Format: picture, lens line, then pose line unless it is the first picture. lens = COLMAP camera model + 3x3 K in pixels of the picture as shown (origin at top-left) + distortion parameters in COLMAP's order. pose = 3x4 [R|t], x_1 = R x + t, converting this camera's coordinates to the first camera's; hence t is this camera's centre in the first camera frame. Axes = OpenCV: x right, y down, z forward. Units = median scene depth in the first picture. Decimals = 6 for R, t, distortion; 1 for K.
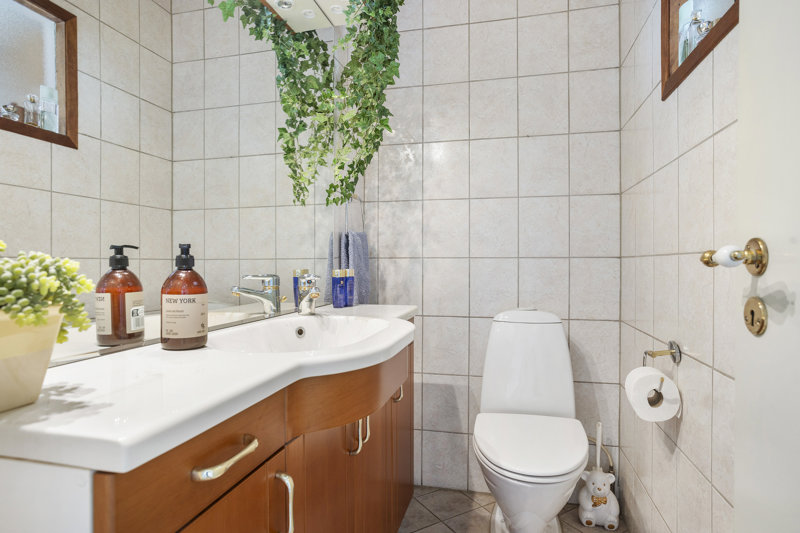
lens RADIAL K [[457.5, 0, 399.5], [0, 457.5, 265.8], [0, 0, 1]] dist [0.000075, 0.000032]
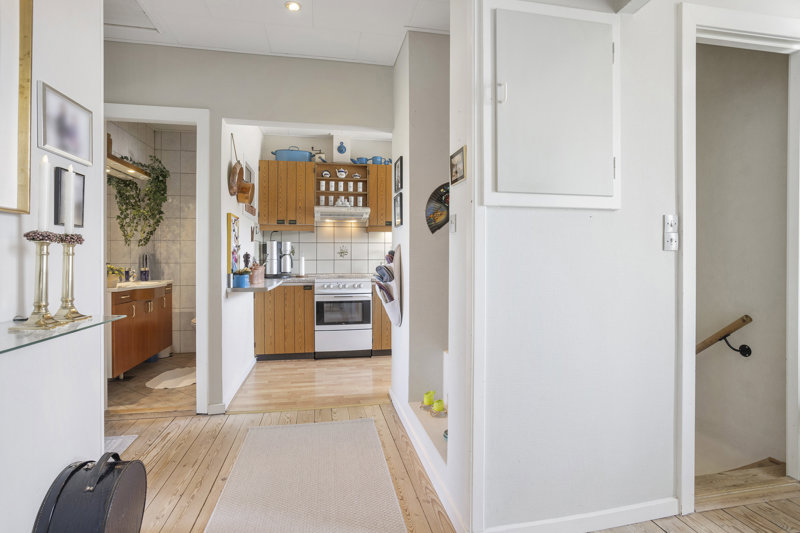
lens RADIAL K [[430.0, 0, 400.9], [0, 430.0, 262.6], [0, 0, 1]] dist [-0.002010, -0.000336]
pose [[0.913776, -0.003192, 0.406205, 0.235046], [0.002762, 0.999995, 0.001645, -0.023906], [-0.406208, -0.000382, 0.913780, -1.985571]]
